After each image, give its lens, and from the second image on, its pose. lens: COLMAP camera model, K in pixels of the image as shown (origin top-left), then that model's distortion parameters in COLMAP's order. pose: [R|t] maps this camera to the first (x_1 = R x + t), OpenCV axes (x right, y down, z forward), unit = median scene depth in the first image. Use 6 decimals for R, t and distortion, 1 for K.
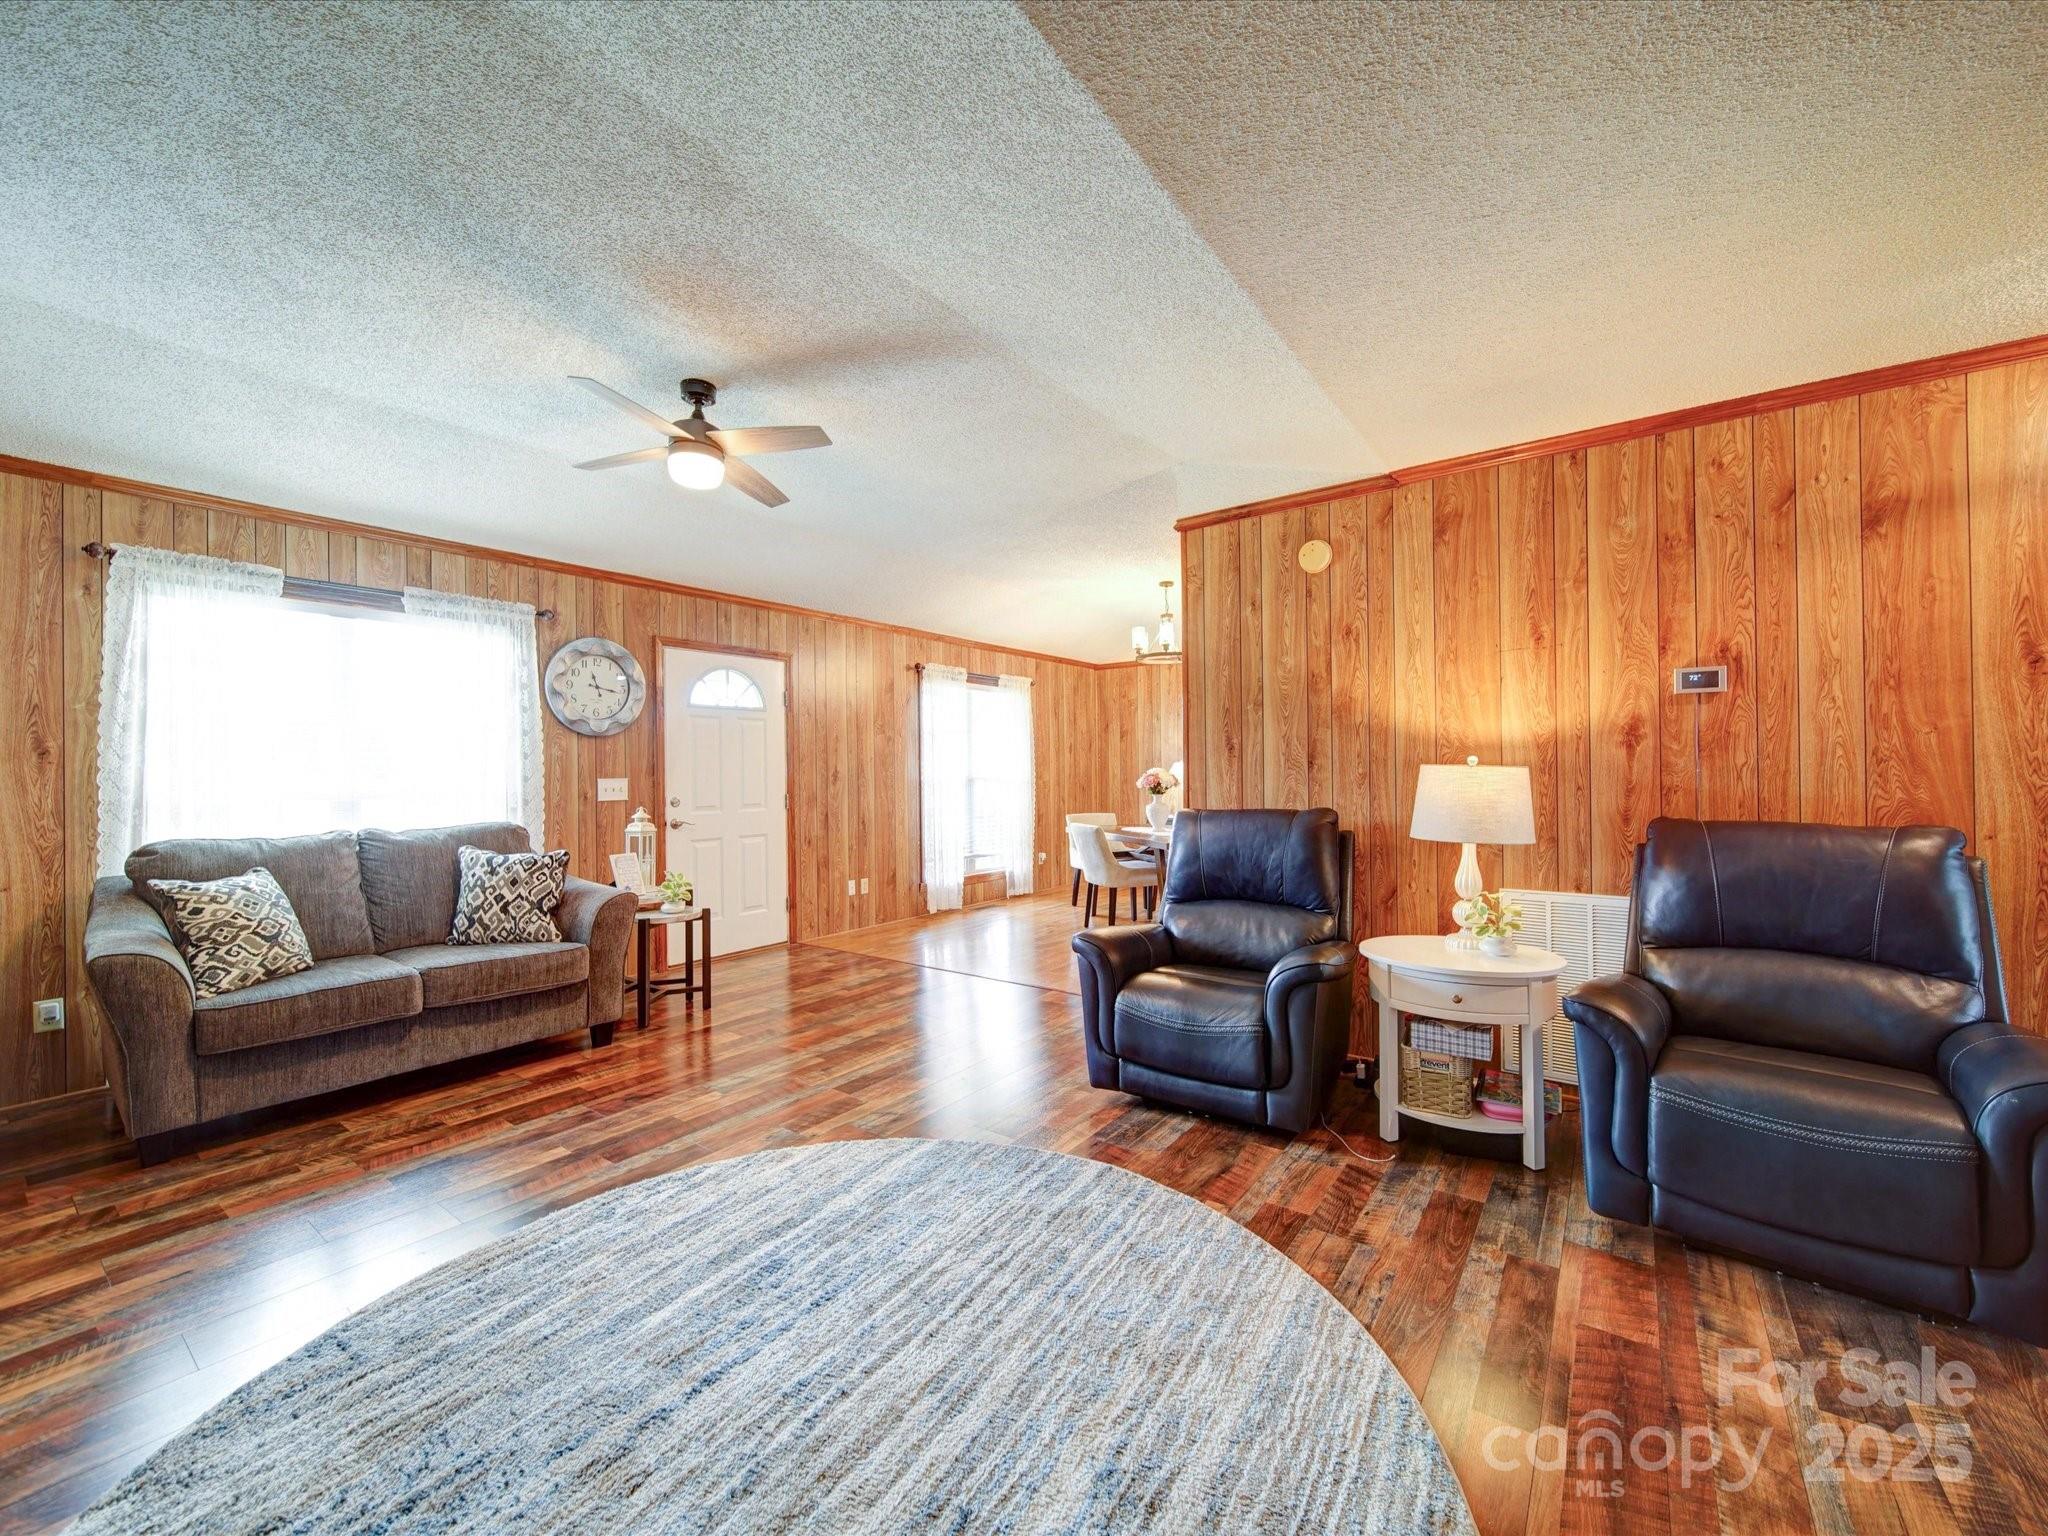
lens RADIAL K [[816.4, 0, 1027.4], [0, 816.4, 765.1], [0, 0, 1]] dist [-0.000865, -0.000227]
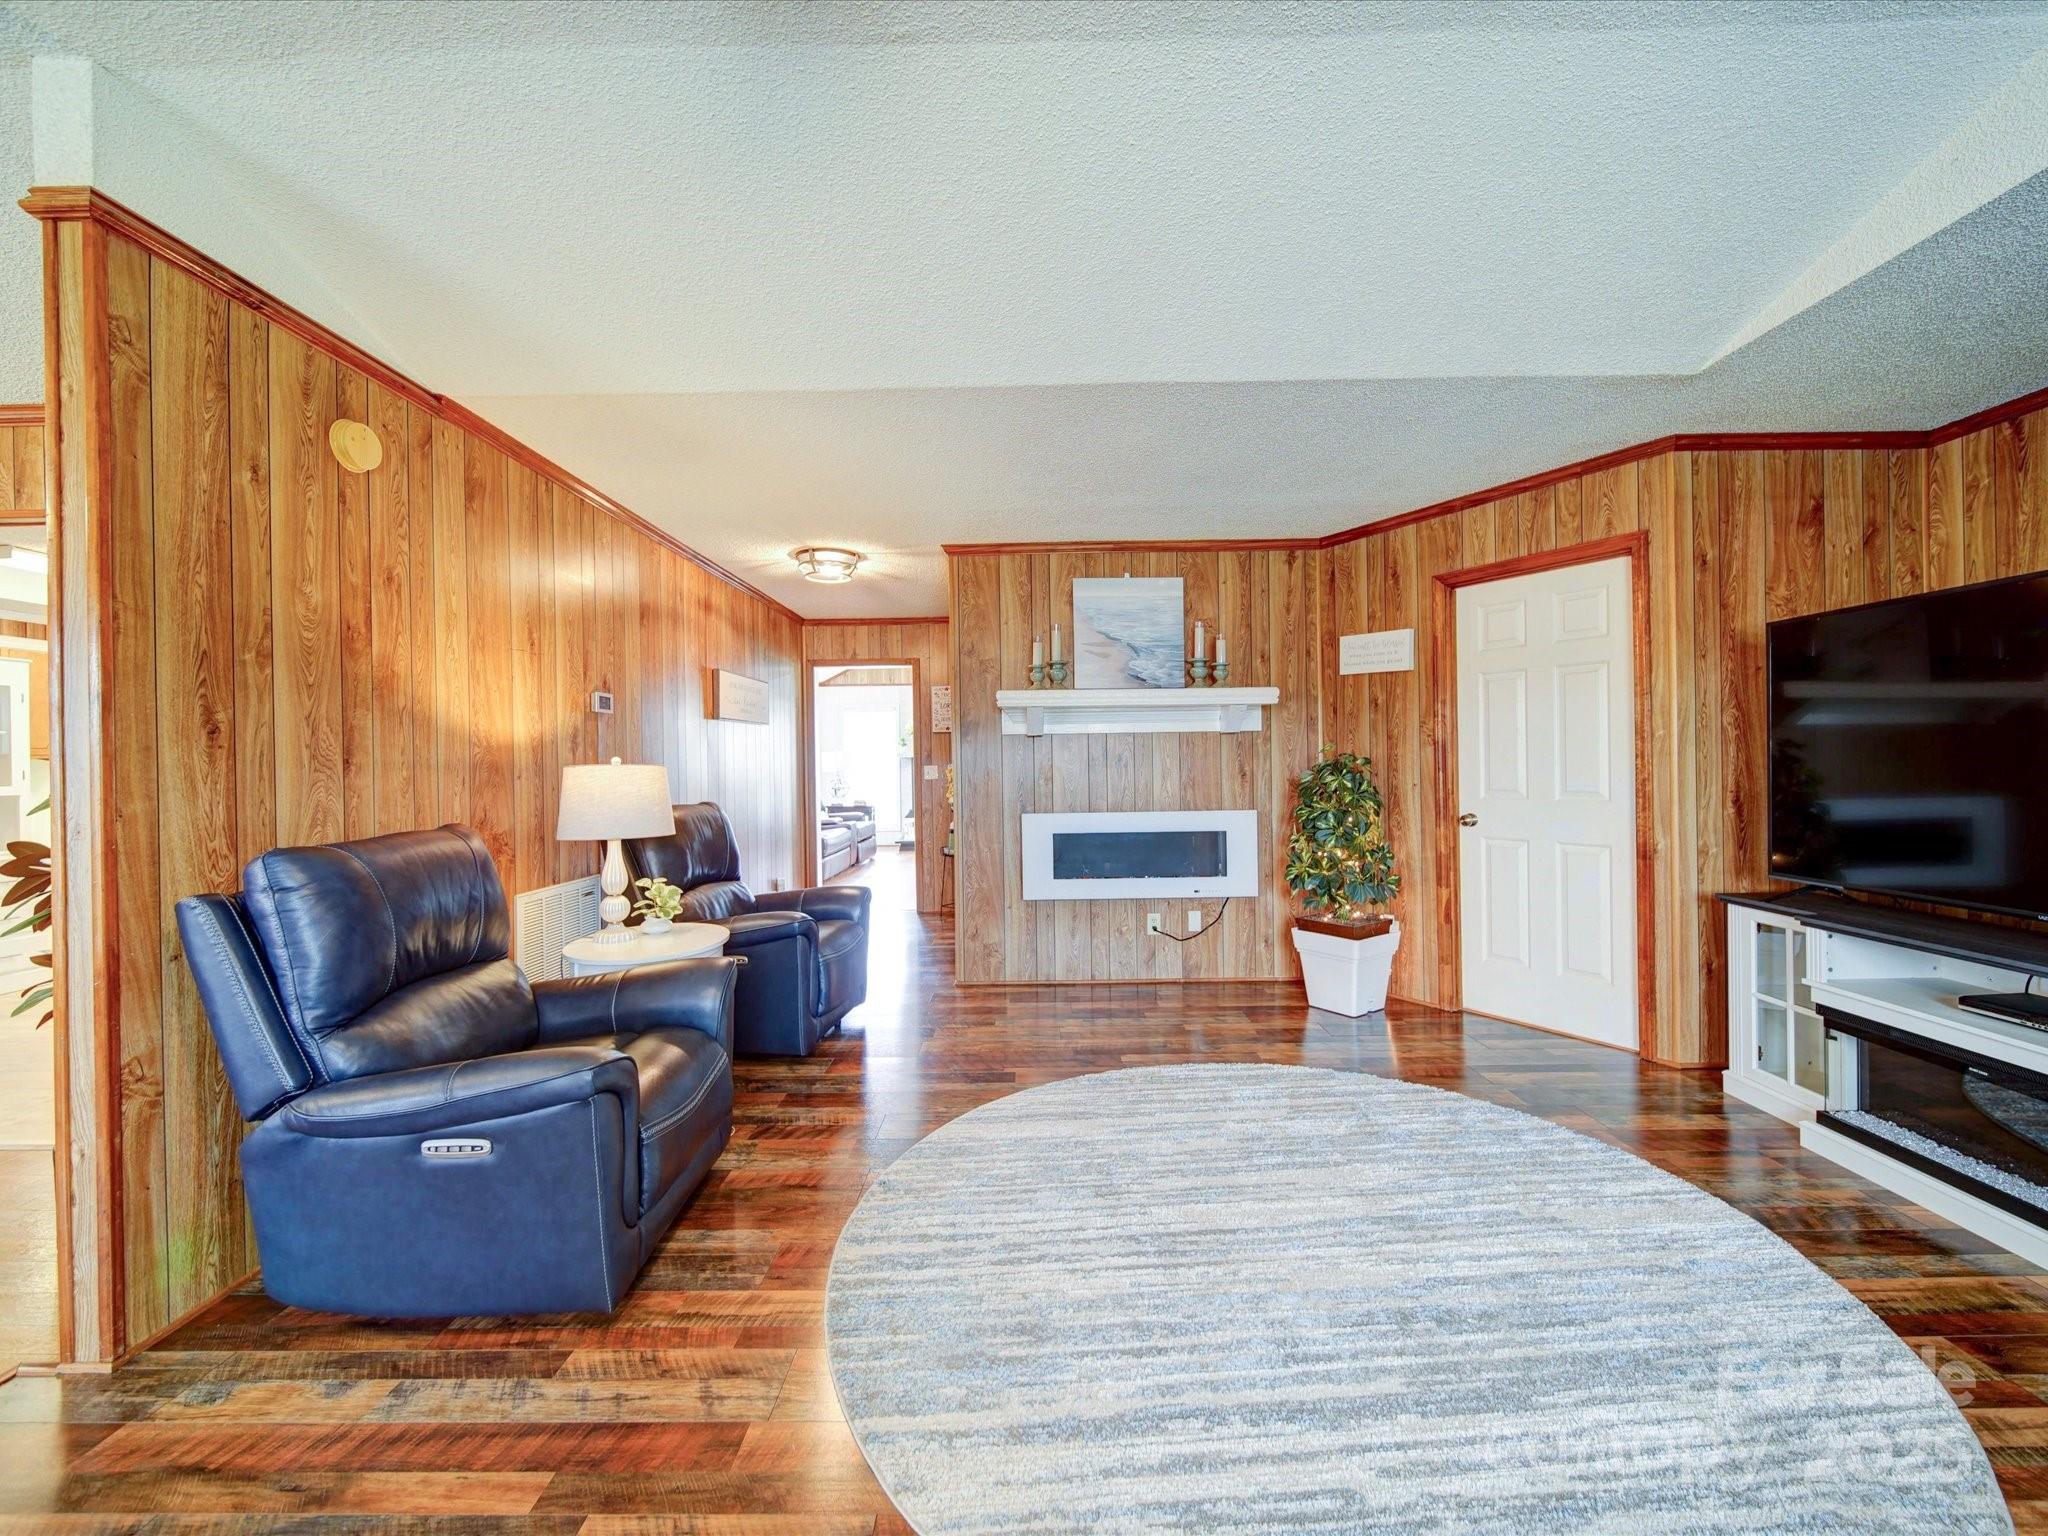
lens RADIAL K [[816.4, 0, 1027.4], [0, 816.4, 765.1], [0, 0, 1]] dist [-0.000865, -0.000227]
pose [[-0.585636, 0.016930, 0.810398, -0.514736], [0.014382, 0.999842, -0.010494, 0.015180], [-0.810447, 0.005510, -0.585786, 0.995213]]
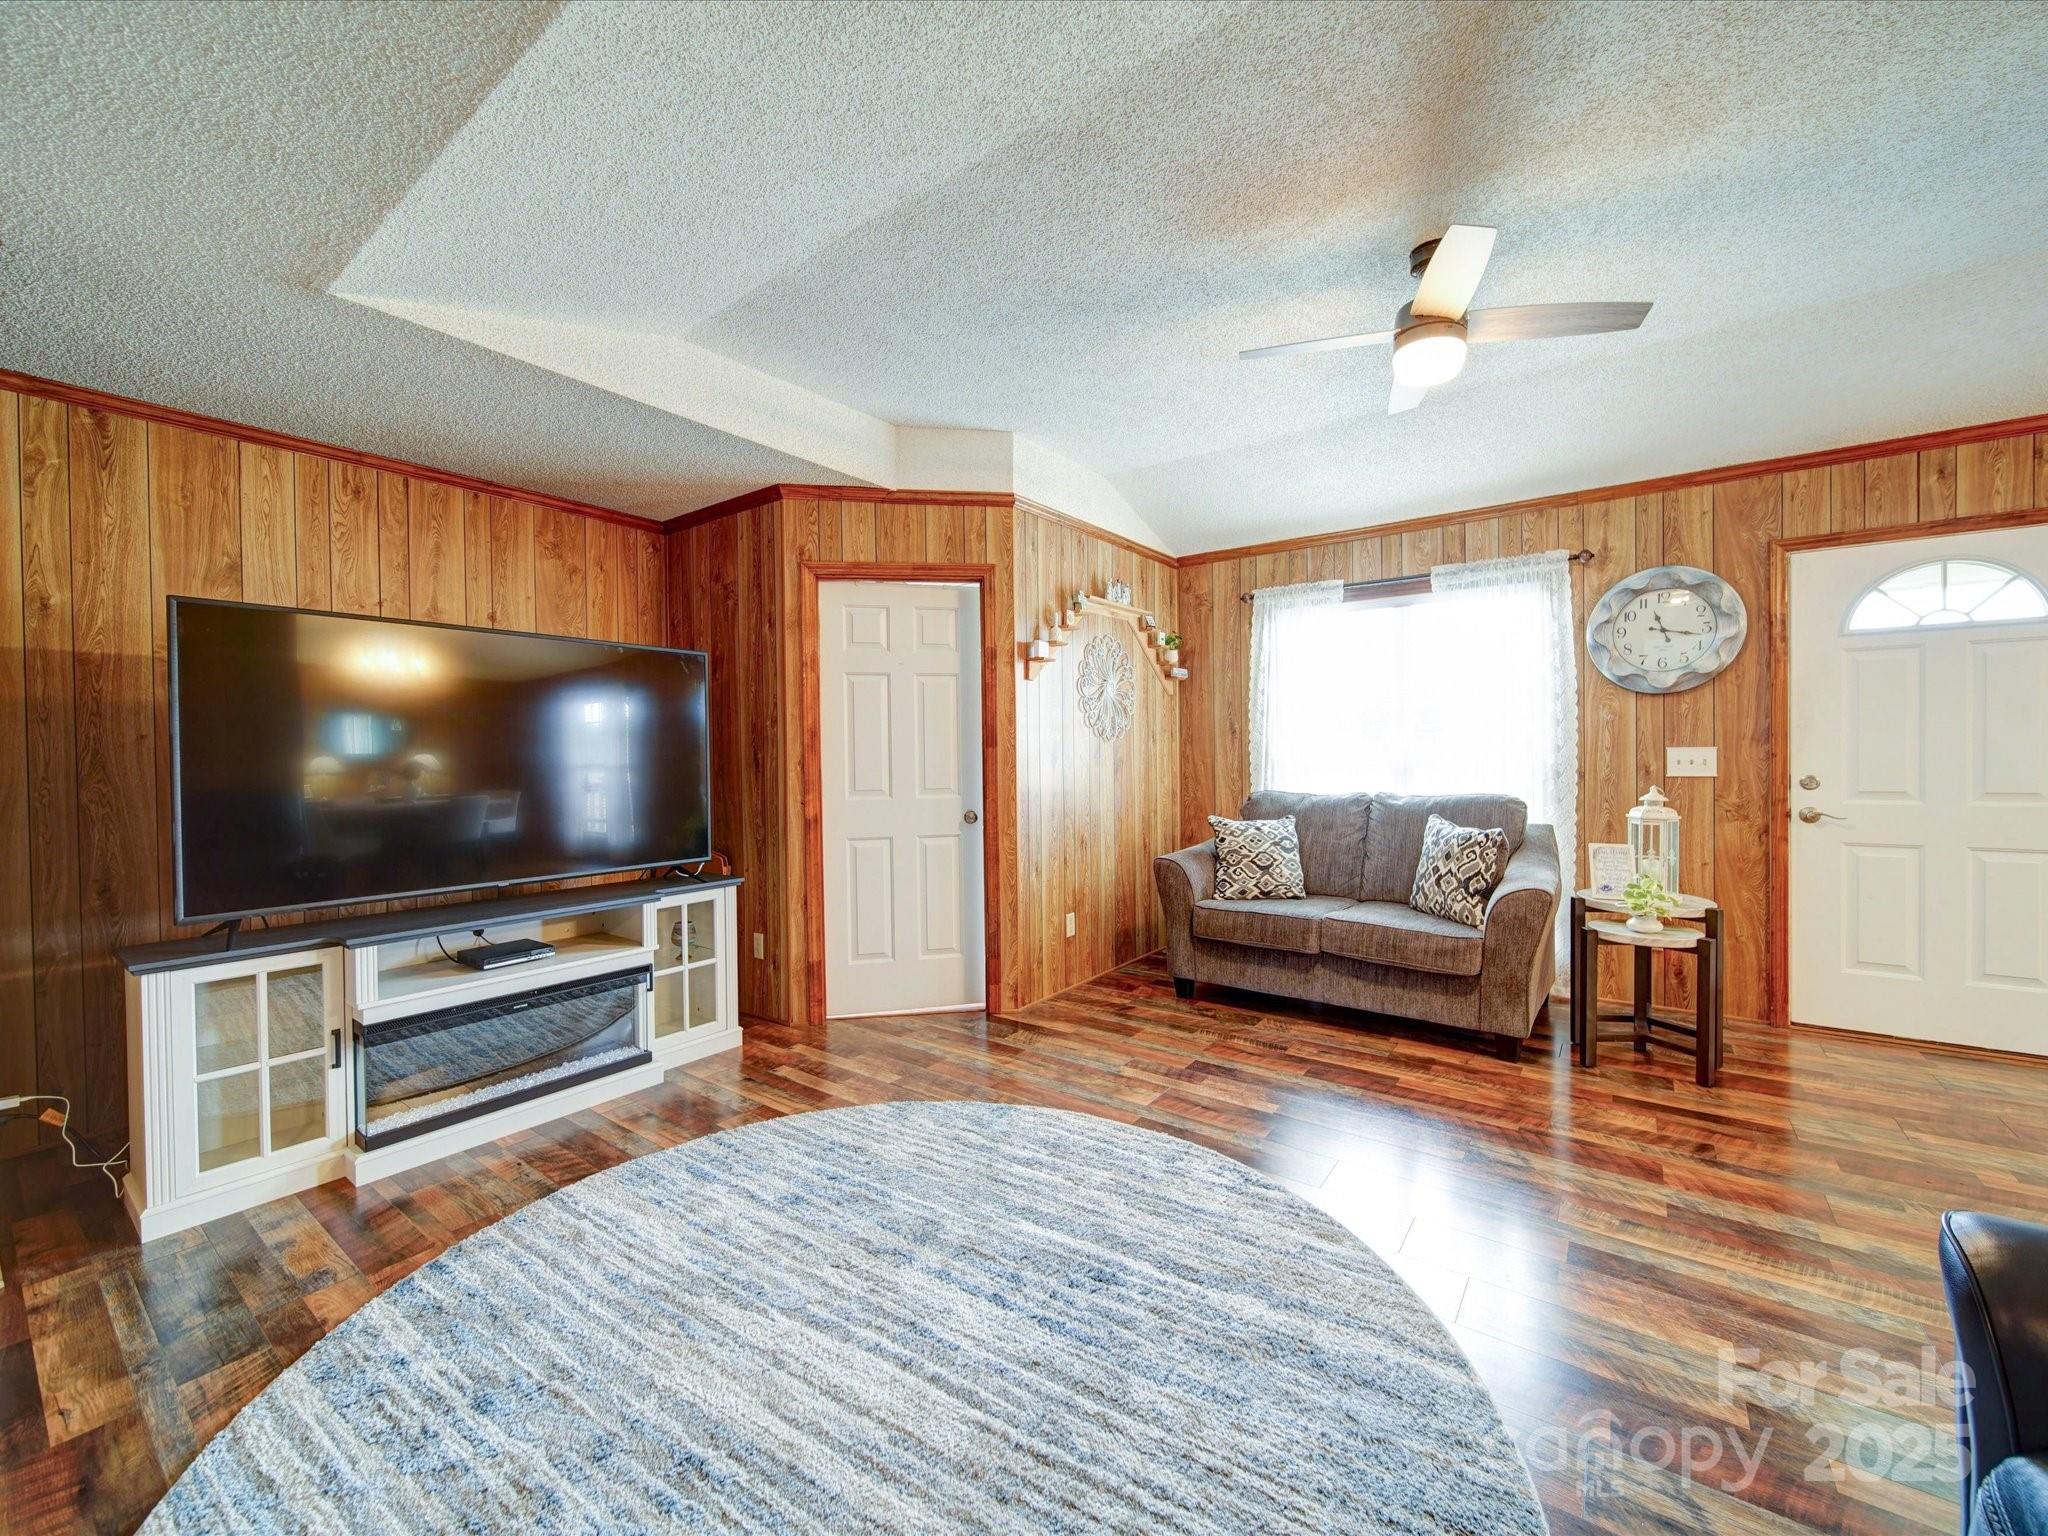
lens RADIAL K [[816.4, 0, 1027.4], [0, 816.4, 765.1], [0, 0, 1]] dist [-0.000865, -0.000227]
pose [[-0.006780, 0.024792, -0.999670, 0.367974], [0.019565, 0.999505, 0.024655, 0.002881], [0.999786, -0.019391, -0.007261, 0.562453]]
